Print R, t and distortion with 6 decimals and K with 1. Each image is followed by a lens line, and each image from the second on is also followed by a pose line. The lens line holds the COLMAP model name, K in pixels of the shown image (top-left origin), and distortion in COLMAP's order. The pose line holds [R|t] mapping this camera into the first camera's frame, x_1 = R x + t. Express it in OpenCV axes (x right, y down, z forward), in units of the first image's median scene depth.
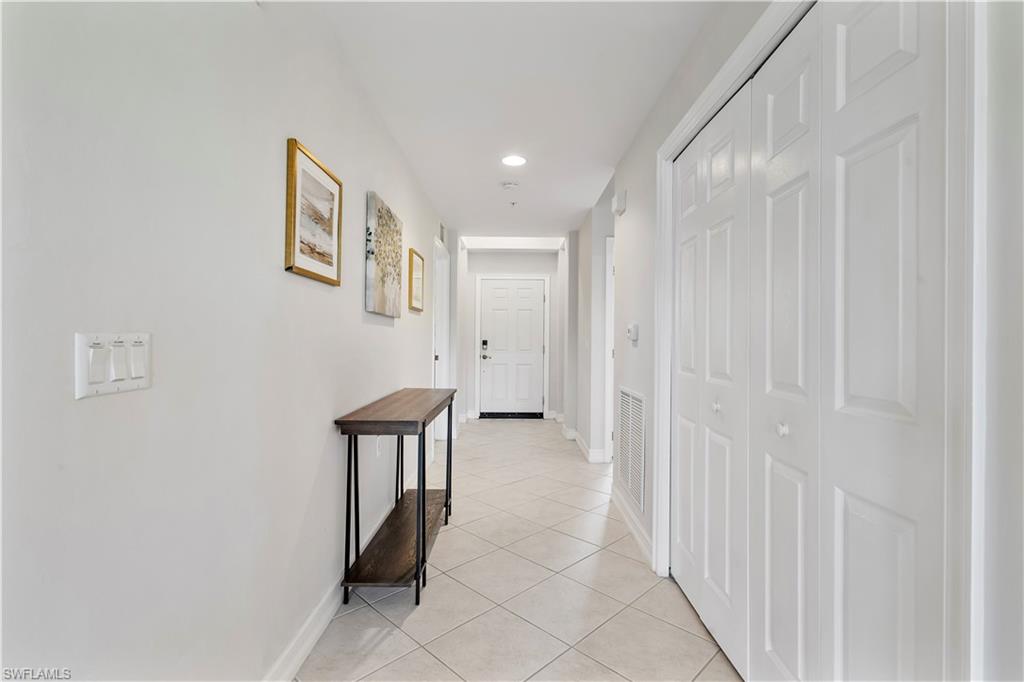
lens RADIAL K [[470.8, 0, 513.2], [0, 470.8, 338.7], [0, 0, 1]] dist [0.000317, 0.001626]
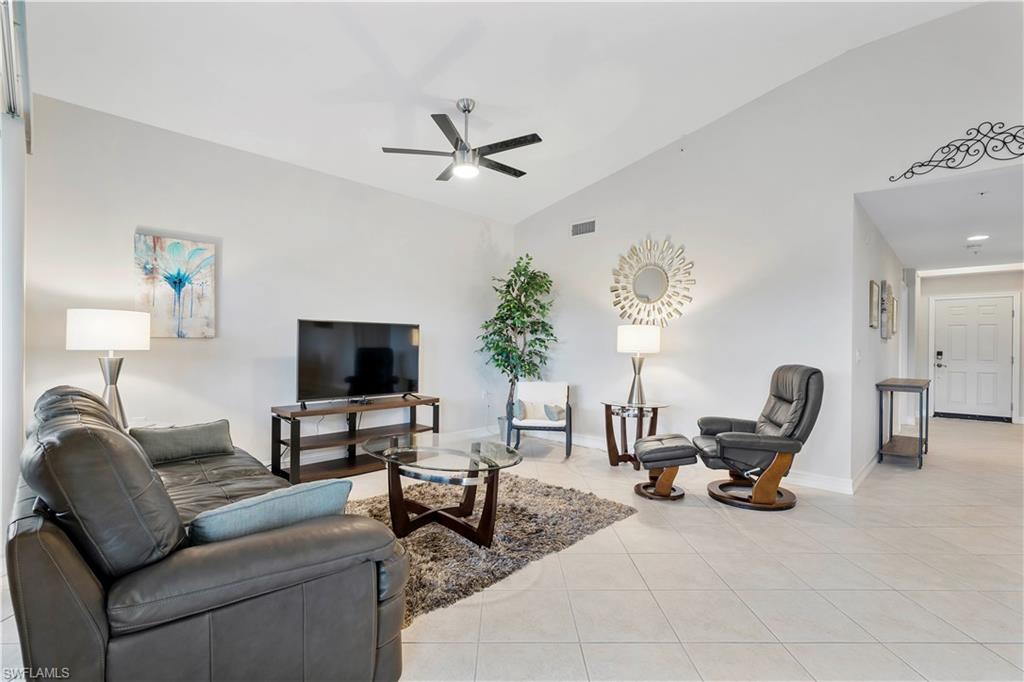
lens RADIAL K [[470.8, 0, 514.3], [0, 470.8, 345.4], [0, 0, 1]] dist [0.000317, 0.001626]
pose [[0.722869, -0.000670, -0.690985, -0.014493], [-0.003680, 0.999982, -0.004820, -0.001923], [0.690975, 0.006027, 0.722853, -0.600646]]
